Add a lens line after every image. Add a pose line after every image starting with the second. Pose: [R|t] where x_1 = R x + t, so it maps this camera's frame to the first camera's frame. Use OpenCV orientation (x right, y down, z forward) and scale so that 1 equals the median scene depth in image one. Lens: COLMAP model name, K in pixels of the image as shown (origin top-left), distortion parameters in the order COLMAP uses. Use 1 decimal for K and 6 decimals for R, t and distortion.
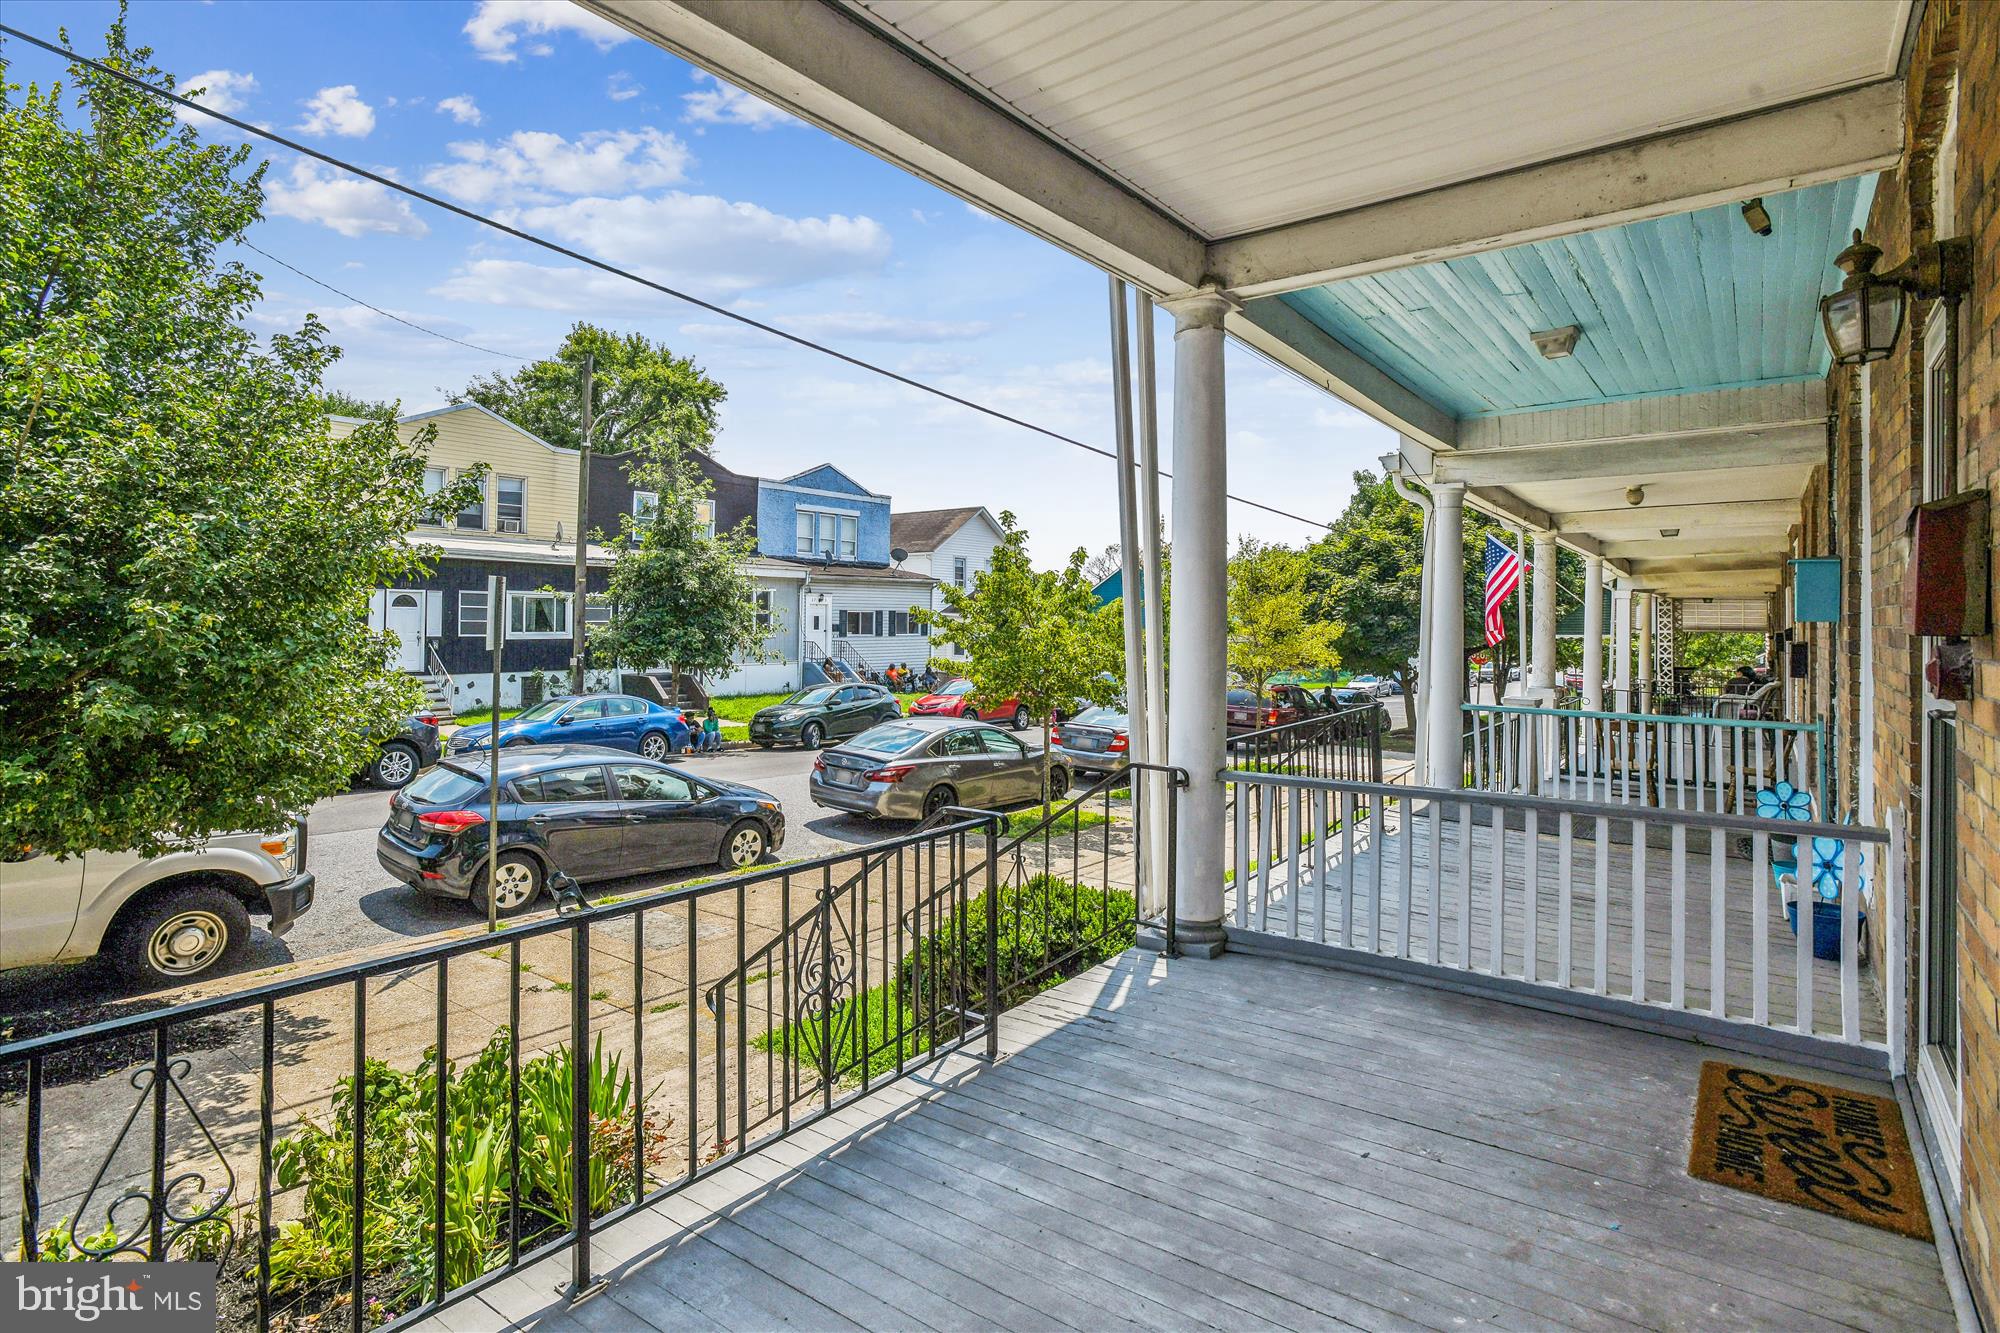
lens RADIAL K [[996.5, 0, 989.1], [0, 996.5, 612.6], [0, 0, 1]] dist [-0.047201, 0.024136]
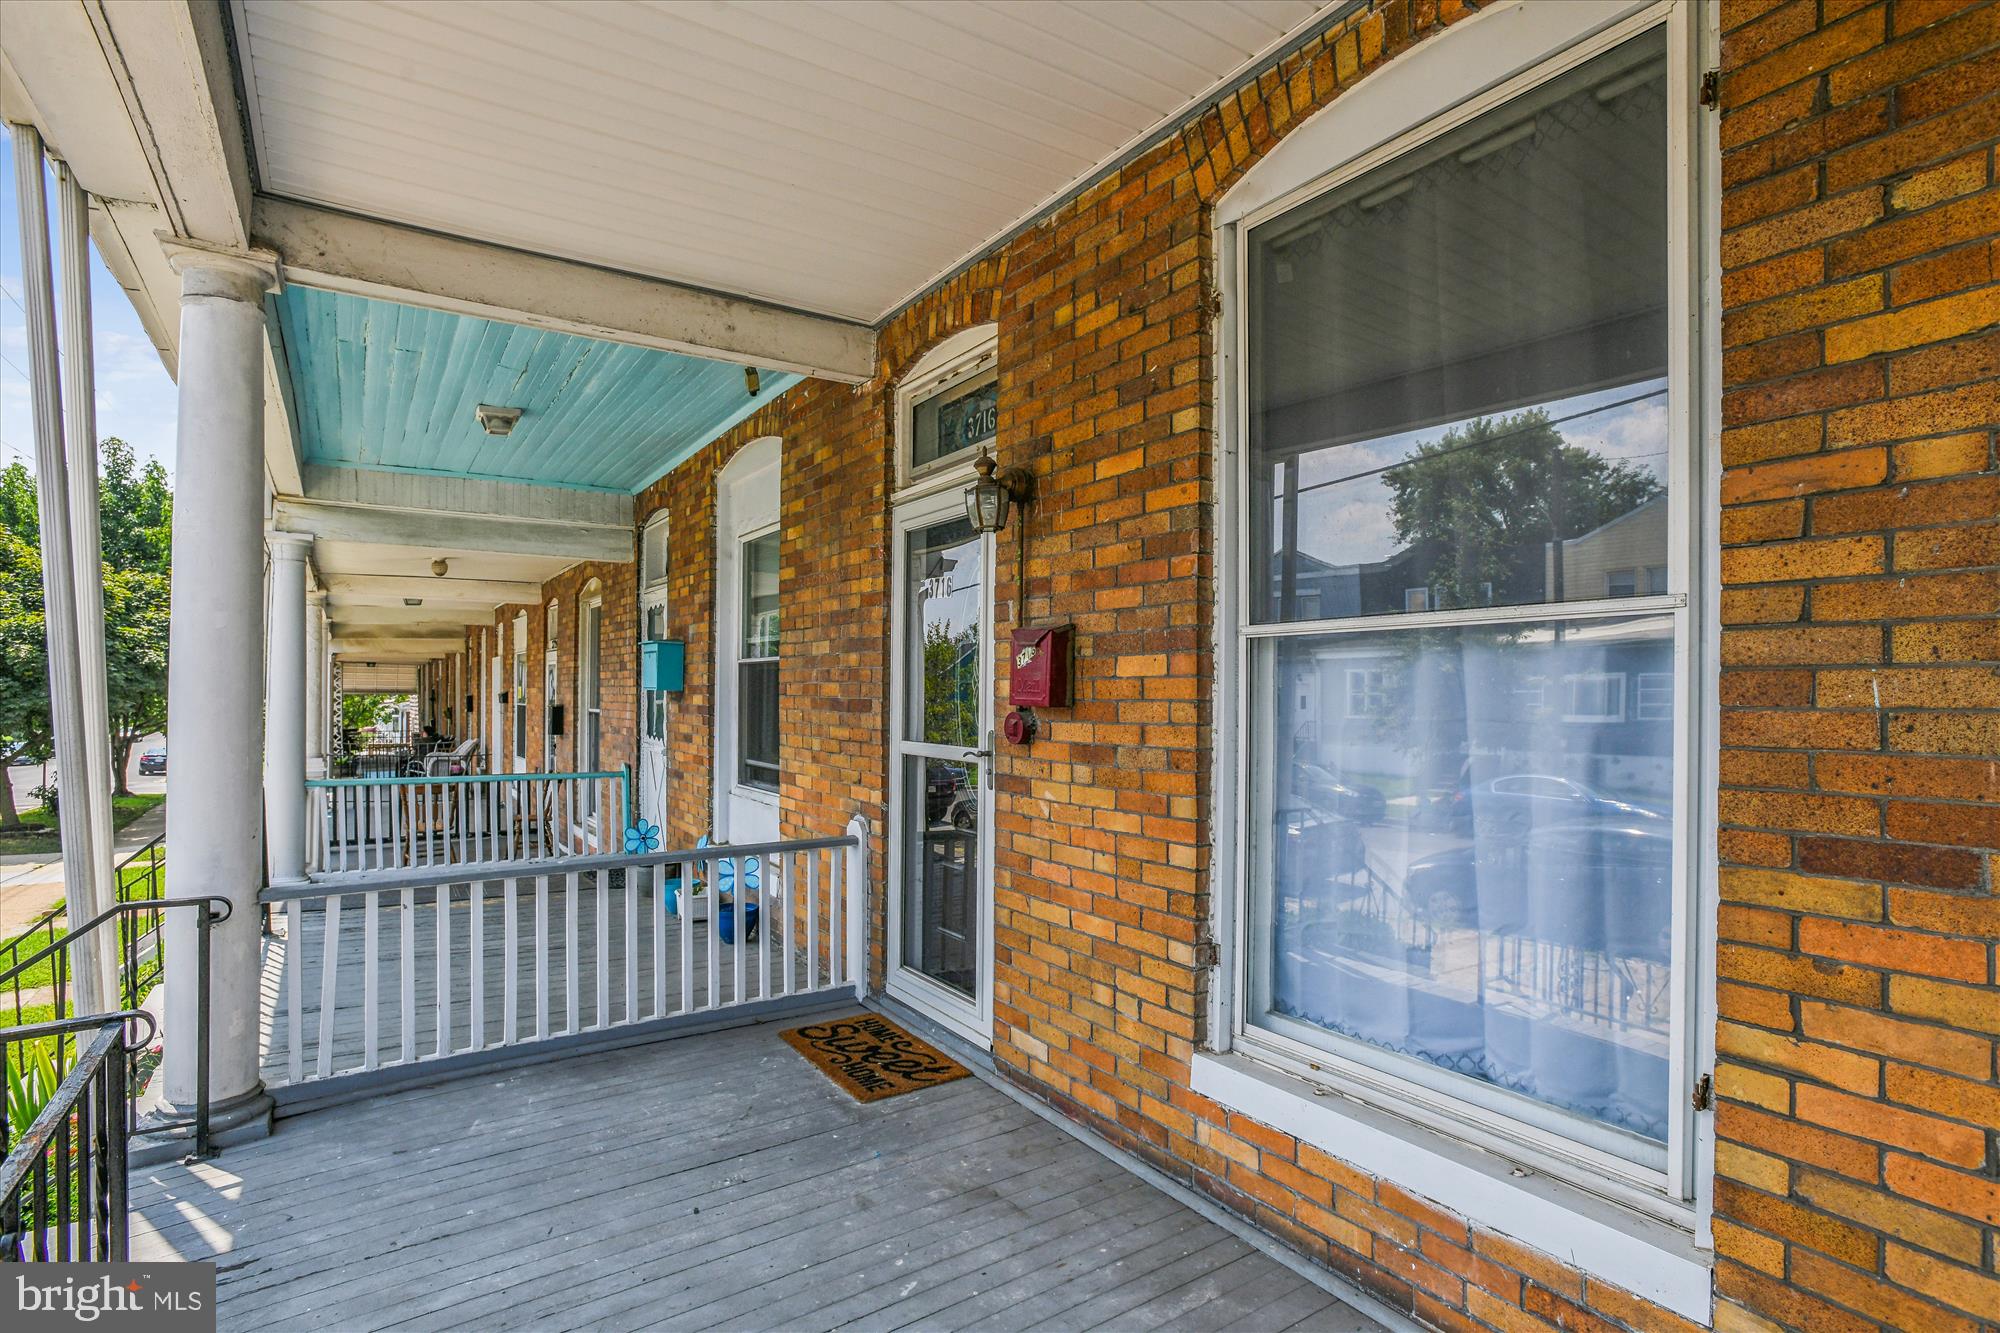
lens RADIAL K [[996.5, 0, 994.2], [0, 996.5, 697.6], [0, 0, 1]] dist [-0.047201, 0.024136]
pose [[0.320568, -0.011223, 0.947159, -0.327643], [-0.010832, 0.999821, 0.015514, -0.007883], [-0.947164, -0.015233, 0.320389, 0.245484]]
